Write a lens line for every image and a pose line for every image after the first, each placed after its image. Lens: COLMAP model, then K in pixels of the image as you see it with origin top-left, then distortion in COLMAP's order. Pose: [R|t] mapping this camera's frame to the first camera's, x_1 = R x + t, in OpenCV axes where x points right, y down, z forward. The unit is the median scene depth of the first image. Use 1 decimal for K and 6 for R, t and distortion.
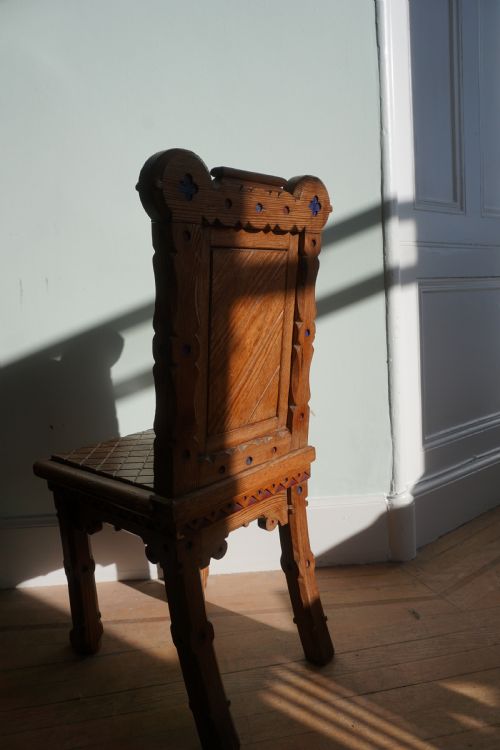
lens RADIAL K [[508.2, 0, 250.0], [0, 508.2, 375.0], [0, 0, 1]] dist [-0.048047, 0.043378]
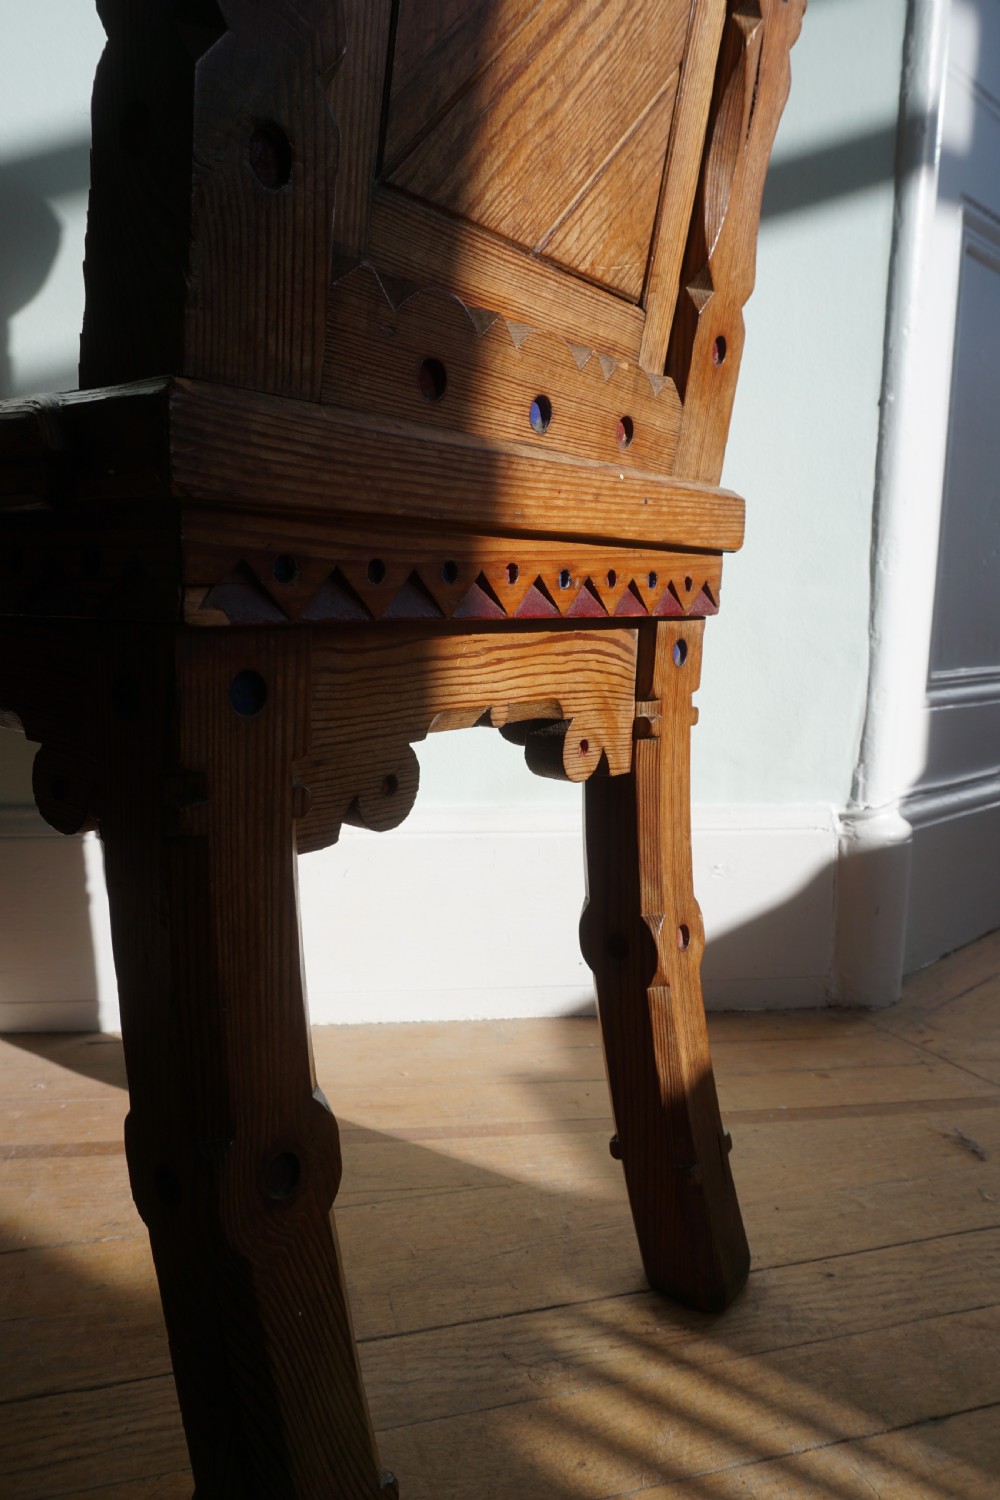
lens RADIAL K [[1016.4, 0, 500.0], [0, 1016.4, 750.0], [0, 0, 1]] dist [-0.048047, 0.043378]
pose [[0.989695, 0.069177, 0.125374, -0.056968], [-0.071566, 0.997328, 0.014647, 0.271623], [-0.124026, -0.023469, 0.992001, 0.474788]]
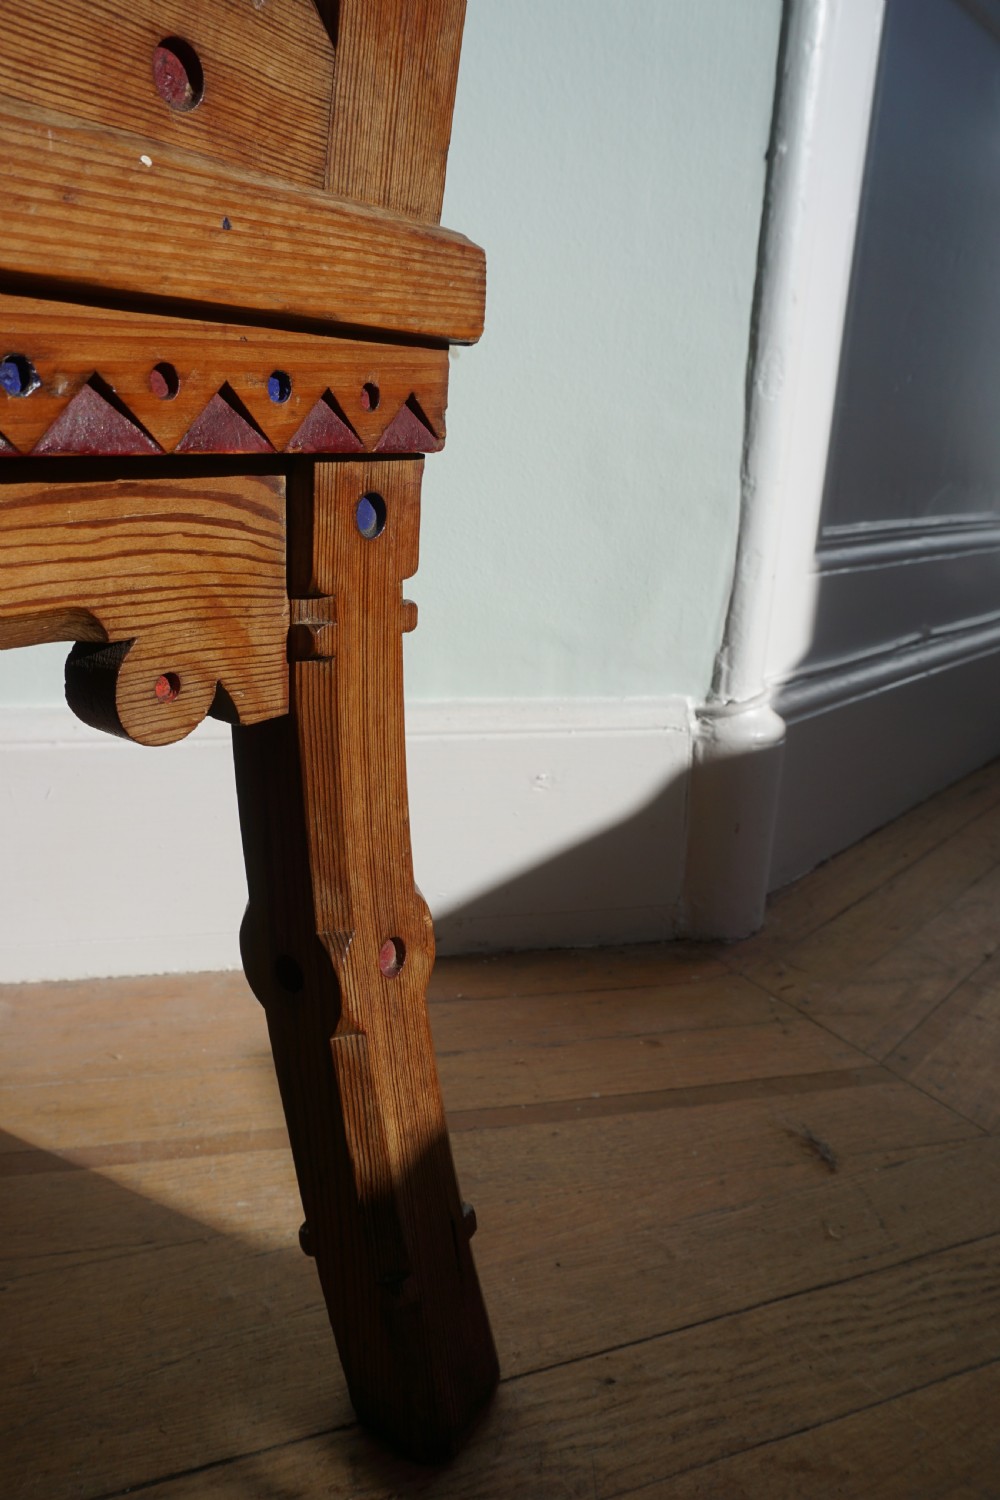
lens RADIAL K [[1016.4, 0, 500.0], [0, 1016.4, 750.0], [0, 0, 1]] dist [-0.048047, 0.043378]
pose [[0.976394, 0.044186, 0.211428, 0.071882], [-0.080694, 0.982598, 0.167300, 0.238517], [-0.200356, -0.180412, 0.962969, 0.657680]]
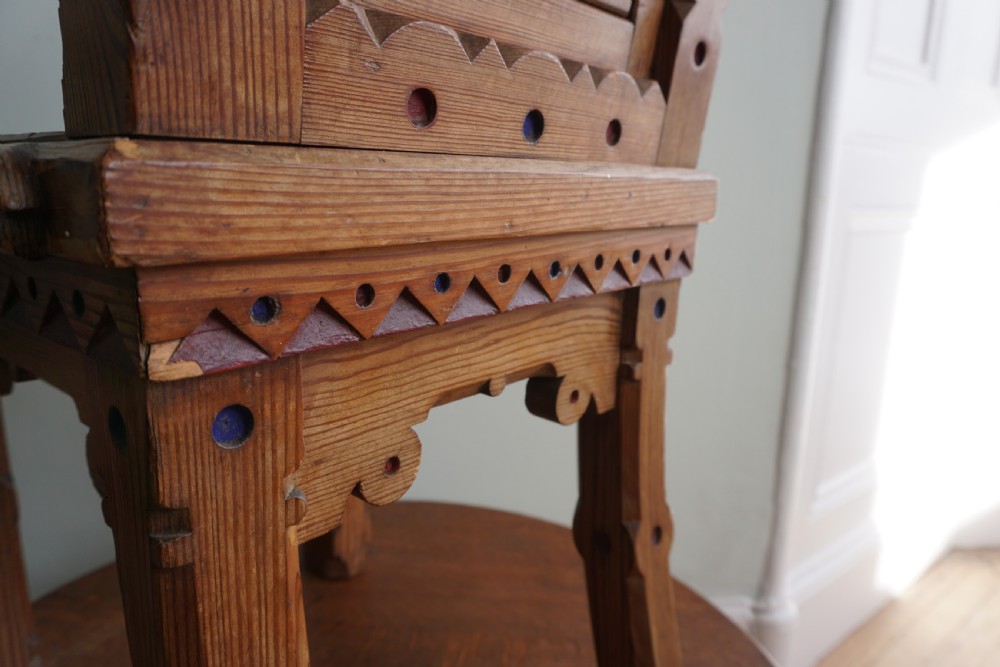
lens RADIAL K [[677.6, 0, 501.1], [0, 677.6, 331.2], [0, 0, 1]] dist [-0.048047, 0.043378]
pose [[0.994866, 0.077048, 0.065613, -0.027082], [-0.082176, 0.993448, 0.079427, 0.211426], [-0.059063, -0.084411, 0.994679, 0.570890]]
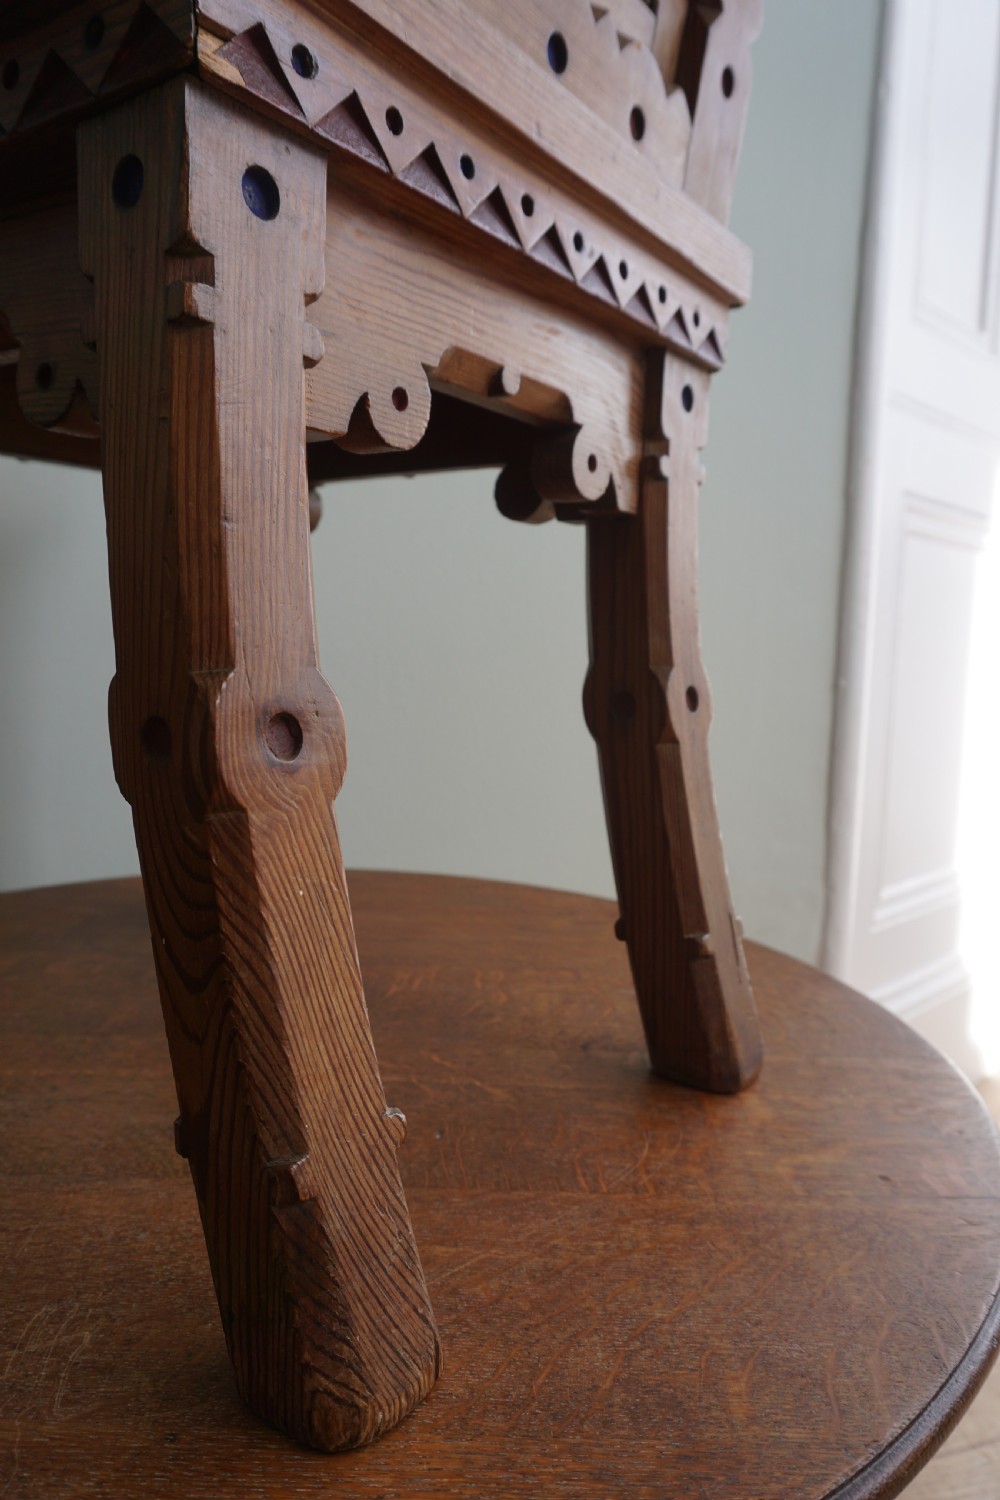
lens RADIAL K [[1016.4, 0, 500.0], [0, 1016.4, 750.0], [0, 0, 1]] dist [-0.048047, 0.043378]
pose [[0.985040, 0.078405, 0.153454, -0.059106], [-0.074127, 0.996689, -0.033413, 0.421490], [-0.155566, 0.021538, 0.987591, 0.500945]]
